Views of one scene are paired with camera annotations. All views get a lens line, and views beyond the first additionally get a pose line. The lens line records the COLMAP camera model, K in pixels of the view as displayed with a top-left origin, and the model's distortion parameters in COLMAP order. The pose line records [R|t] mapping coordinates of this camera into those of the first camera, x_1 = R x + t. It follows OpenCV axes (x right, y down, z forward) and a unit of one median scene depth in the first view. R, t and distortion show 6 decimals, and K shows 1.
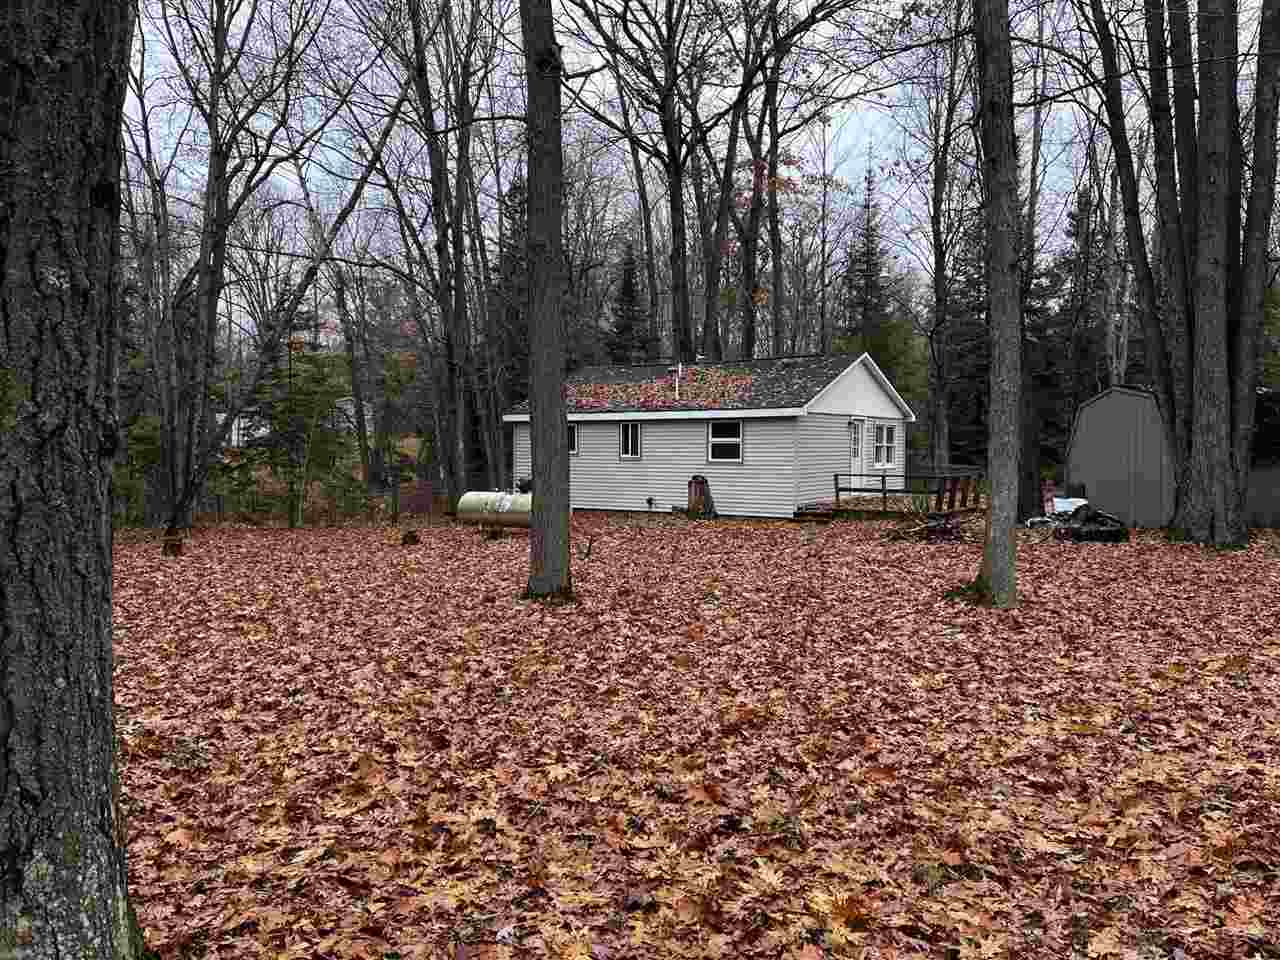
lens RADIAL K [[971.7, 0, 635.0], [0, 971.7, 476.8], [0, 0, 1]] dist [0.068232, -0.098401]
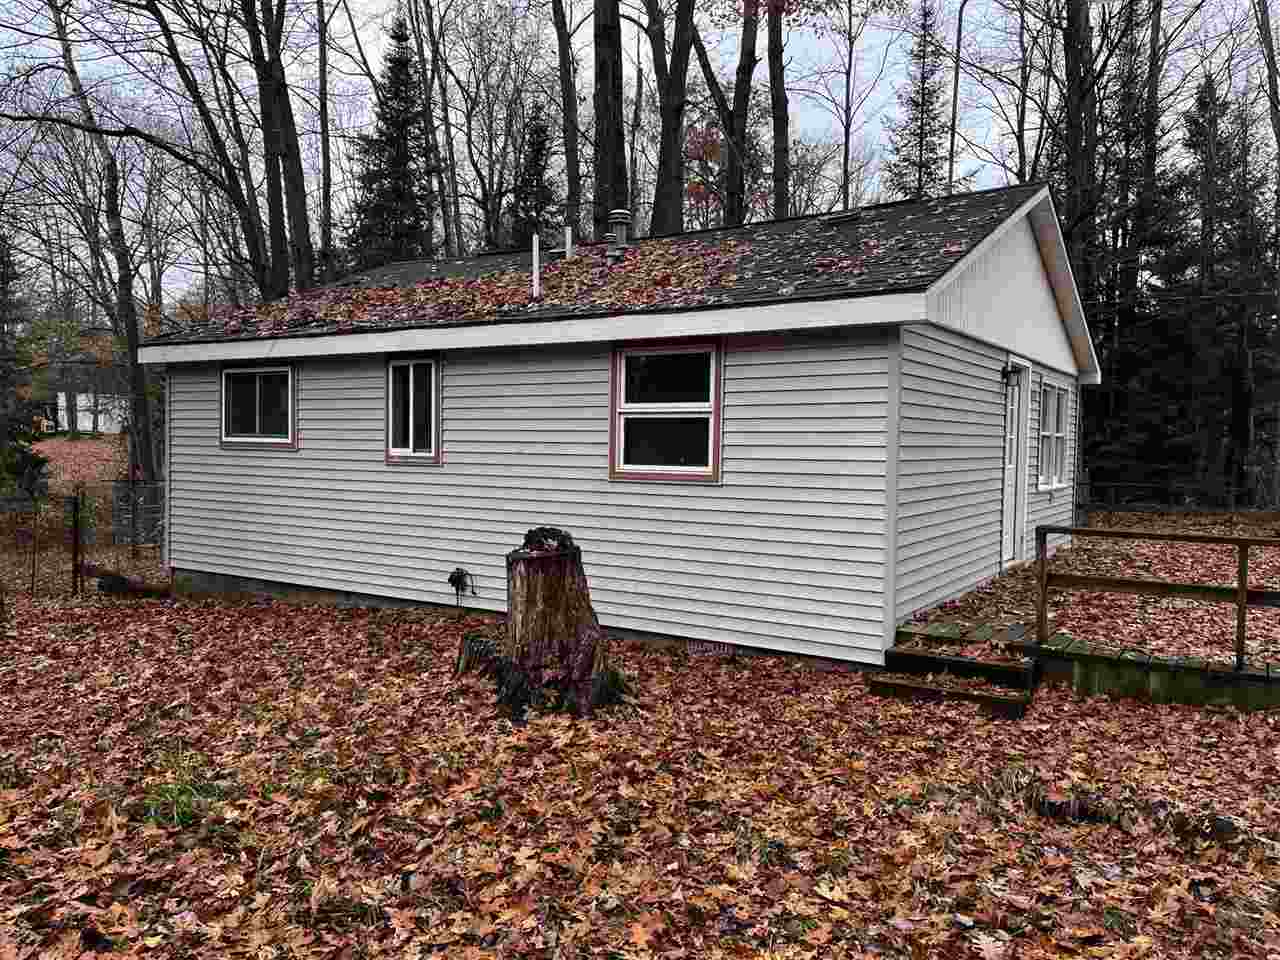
lens RADIAL K [[971.7, 0, 643.6], [0, 971.7, 482.2], [0, 0, 1]] dist [0.068232, -0.098401]
pose [[0.999289, 0.014710, 0.034720, 0.073911], [-0.015043, 0.999843, 0.009350, -0.015425], [-0.034577, -0.009866, 0.999353, 0.668496]]
